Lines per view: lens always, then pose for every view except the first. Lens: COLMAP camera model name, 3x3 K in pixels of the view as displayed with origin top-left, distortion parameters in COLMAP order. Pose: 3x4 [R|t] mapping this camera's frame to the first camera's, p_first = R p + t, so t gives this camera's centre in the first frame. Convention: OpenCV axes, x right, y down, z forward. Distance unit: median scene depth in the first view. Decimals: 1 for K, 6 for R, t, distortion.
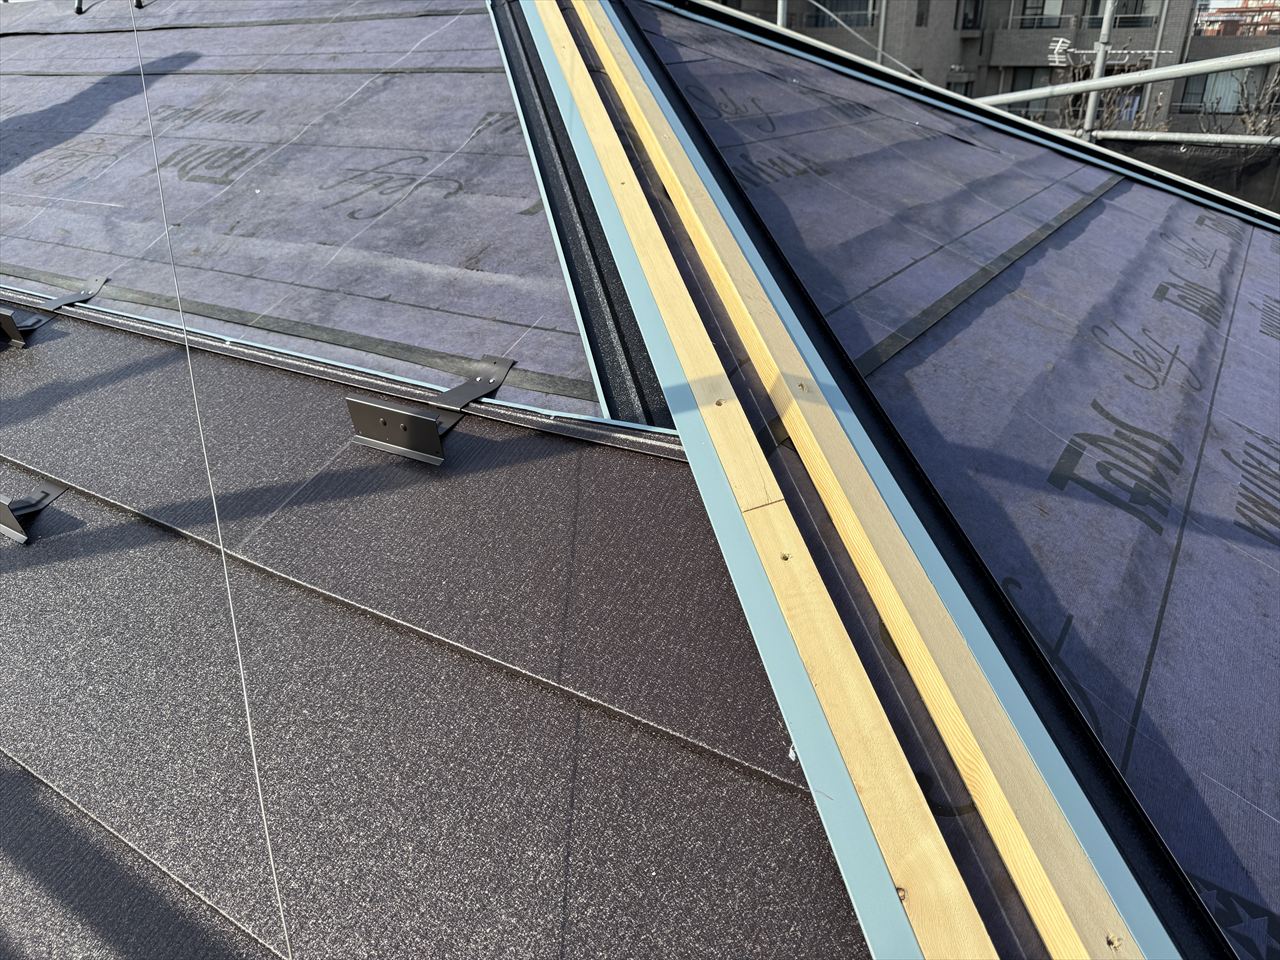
lens RADIAL K [[877.1, 0, 640.0], [0, 877.1, 480.0], [0, 0, 1]] dist [-0.003162, -0.005417]
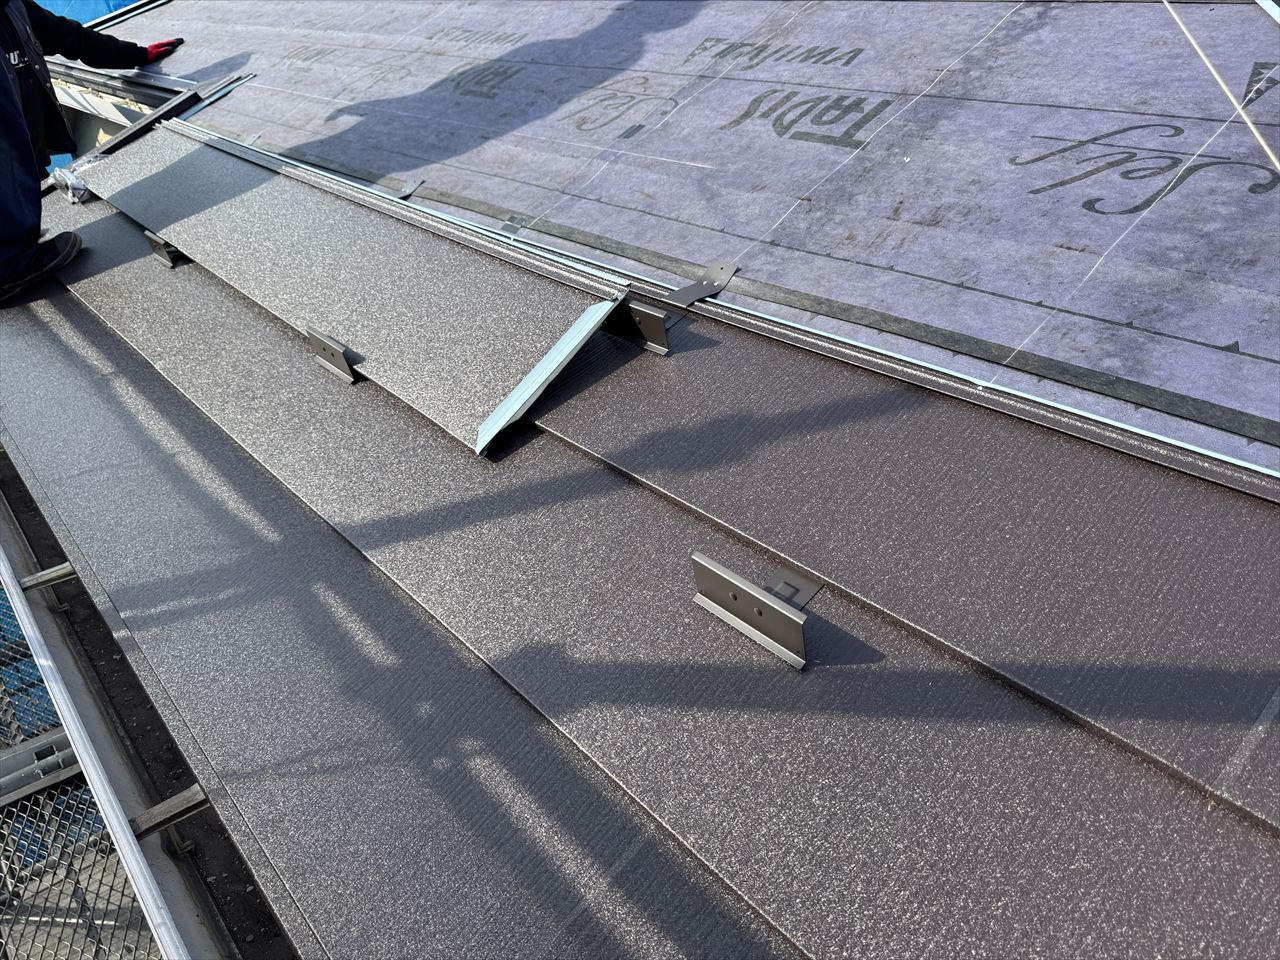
lens RADIAL K [[877.1, 0, 640.0], [0, 877.1, 480.0], [0, 0, 1]] dist [-0.003162, -0.005417]
pose [[0.967726, 0.127353, -0.217456, -0.460457], [-0.111605, 0.990257, 0.083279, -0.087911], [0.225943, -0.056323, 0.972511, 0.178341]]
